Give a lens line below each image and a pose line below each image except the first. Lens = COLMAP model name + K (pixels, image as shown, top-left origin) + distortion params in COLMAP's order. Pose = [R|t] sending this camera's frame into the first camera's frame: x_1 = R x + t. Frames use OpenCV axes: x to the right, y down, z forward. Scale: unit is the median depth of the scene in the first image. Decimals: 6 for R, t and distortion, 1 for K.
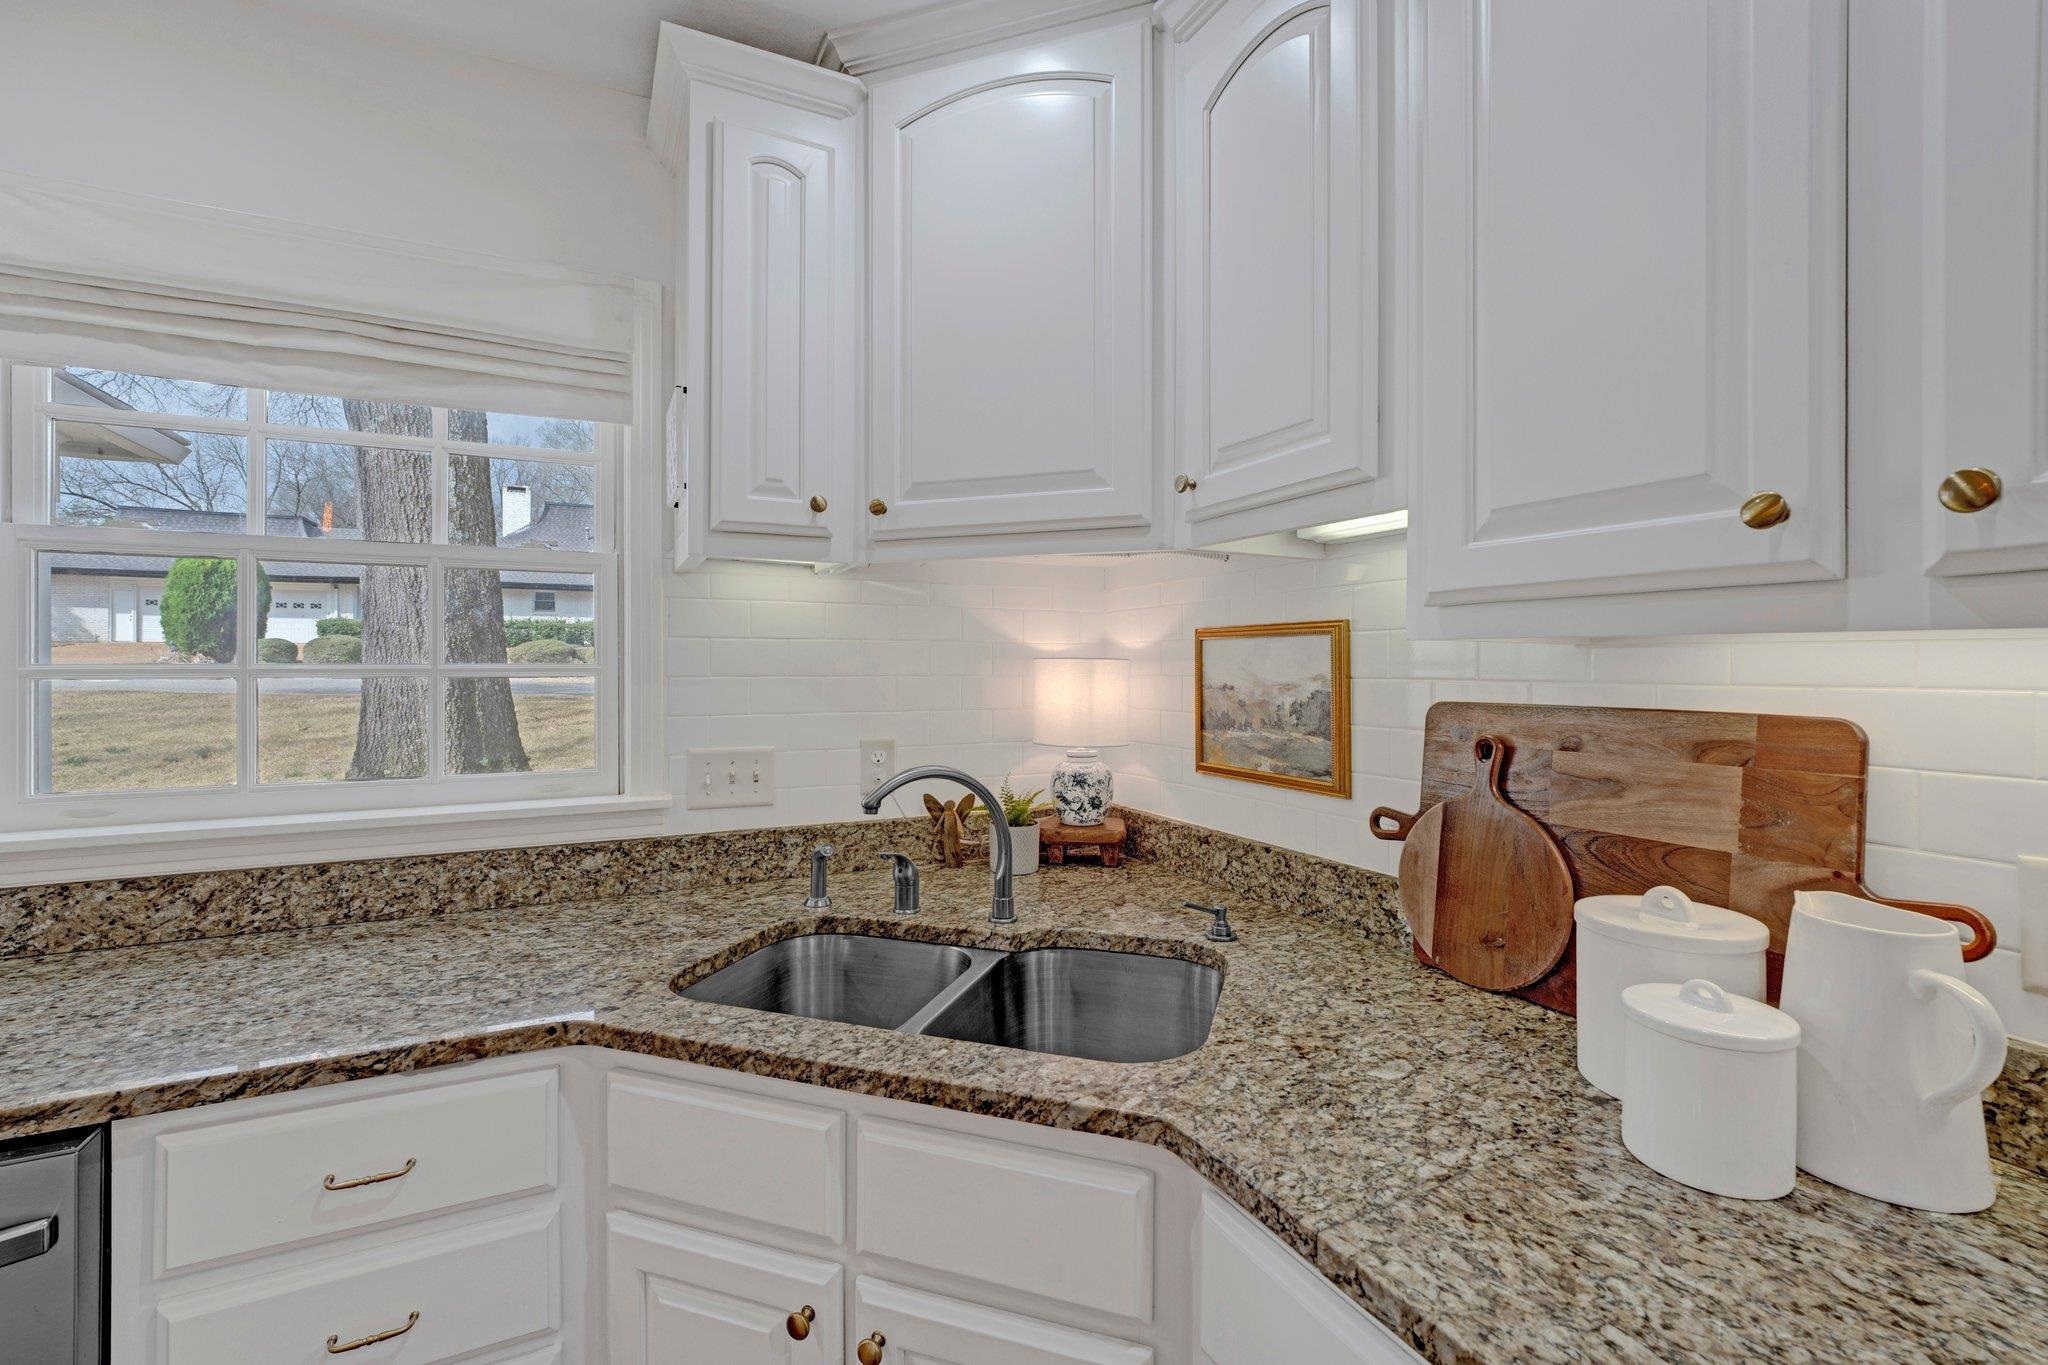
lens RADIAL K [[883.1, 0, 1015.8], [0, 883.1, 664.3], [0, 0, 1]] dist [-0.004802, 0.000169]
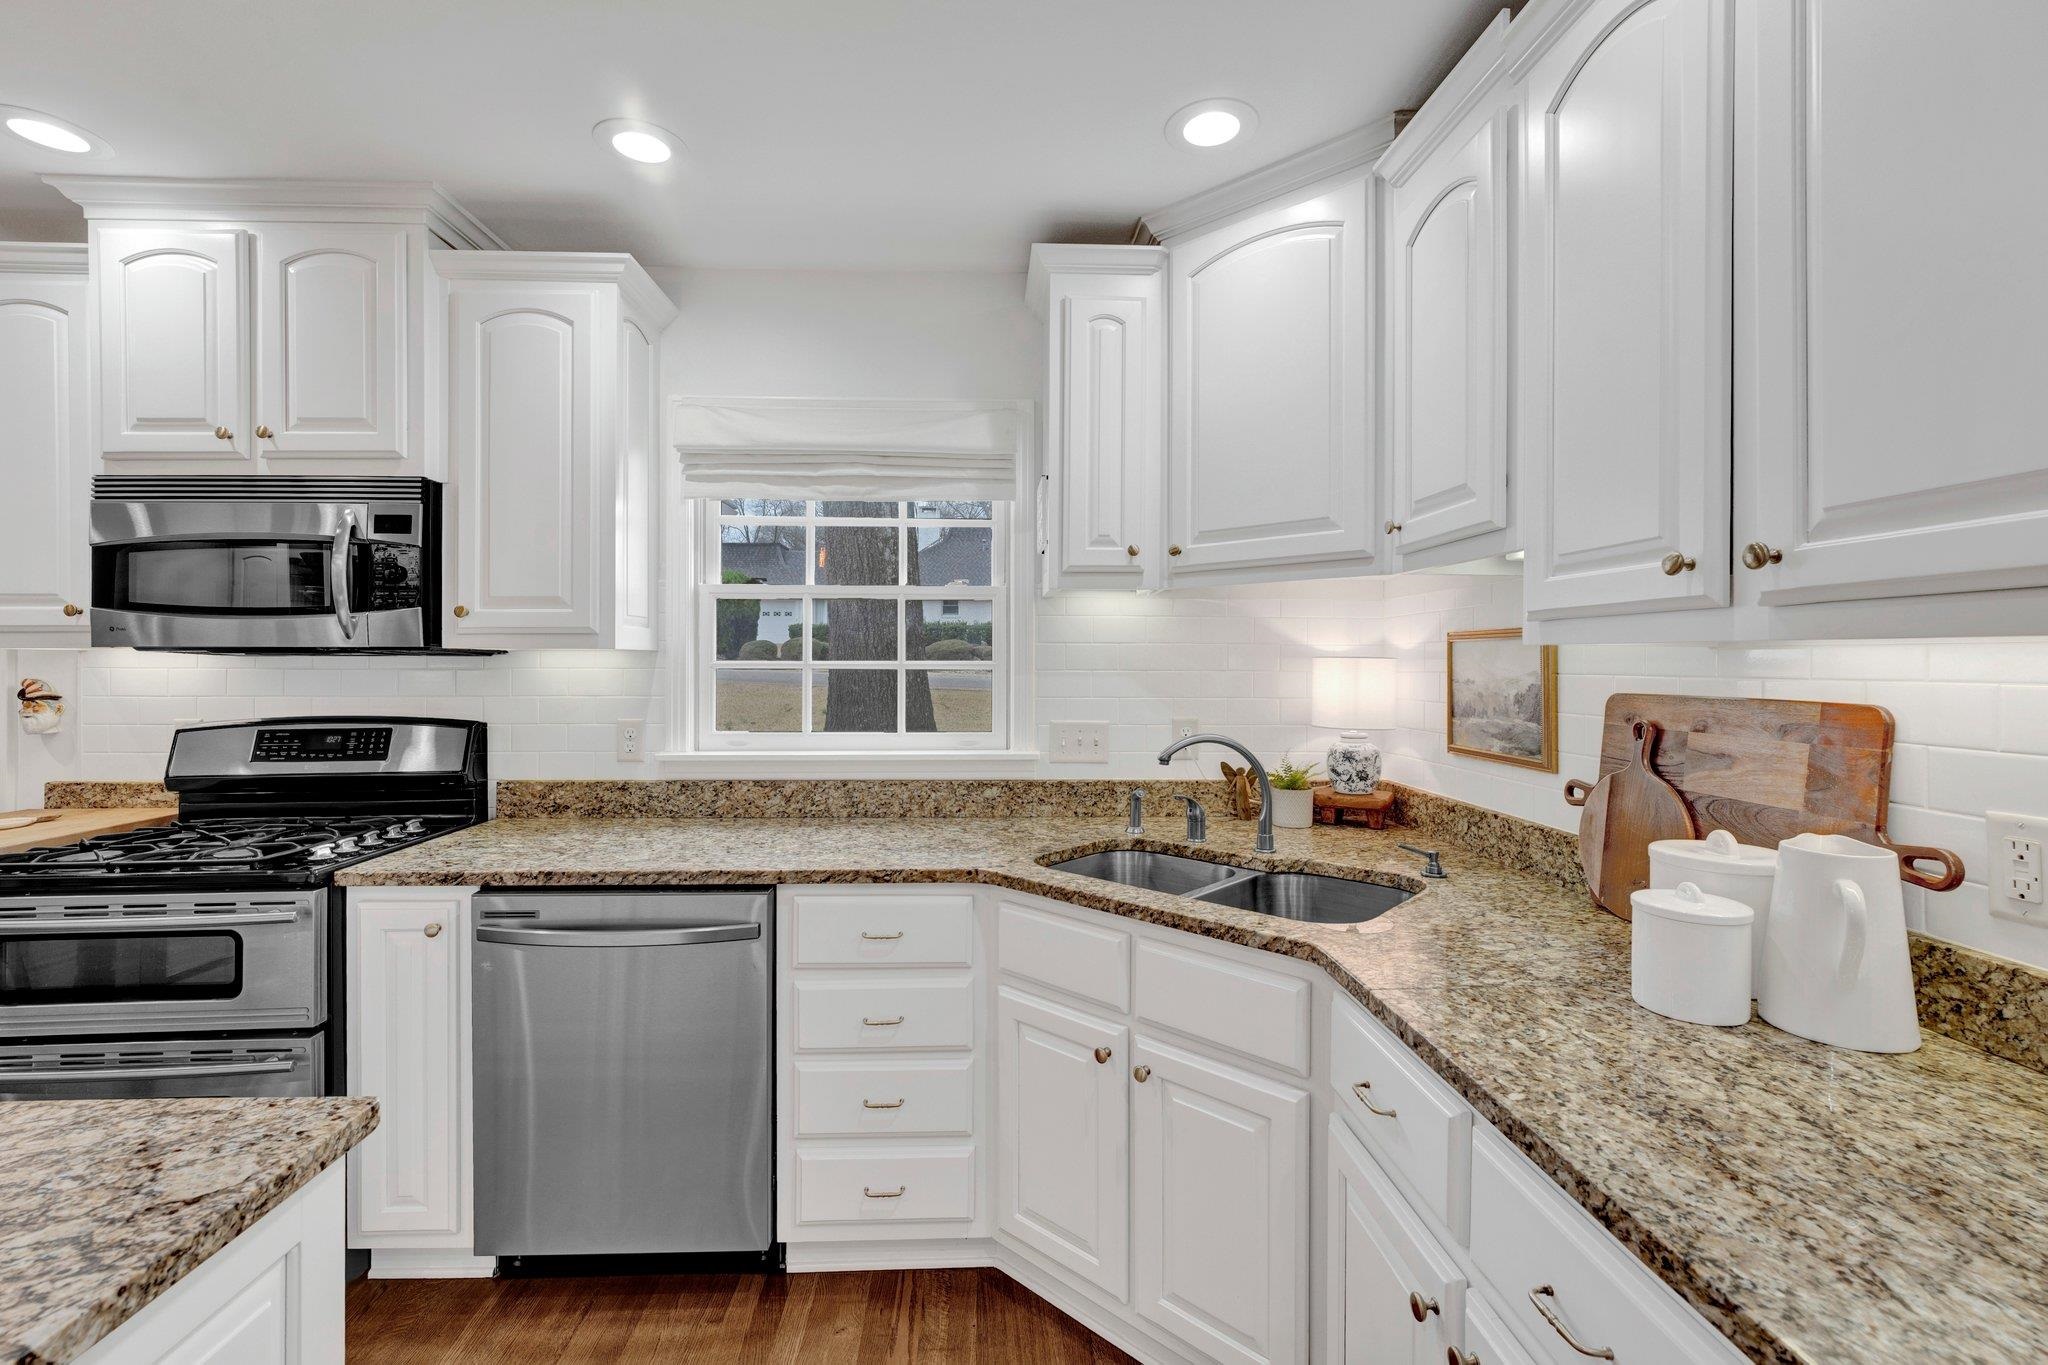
lens RADIAL K [[883.1, 0, 1015.8], [0, 883.1, 664.3], [0, 0, 1]] dist [-0.004802, 0.000169]
pose [[0.914490, 0.003106, -0.404597, 0.191269], [-0.002312, 0.999994, 0.002450, 0.001037], [0.404602, -0.001305, 0.914492, -0.408292]]
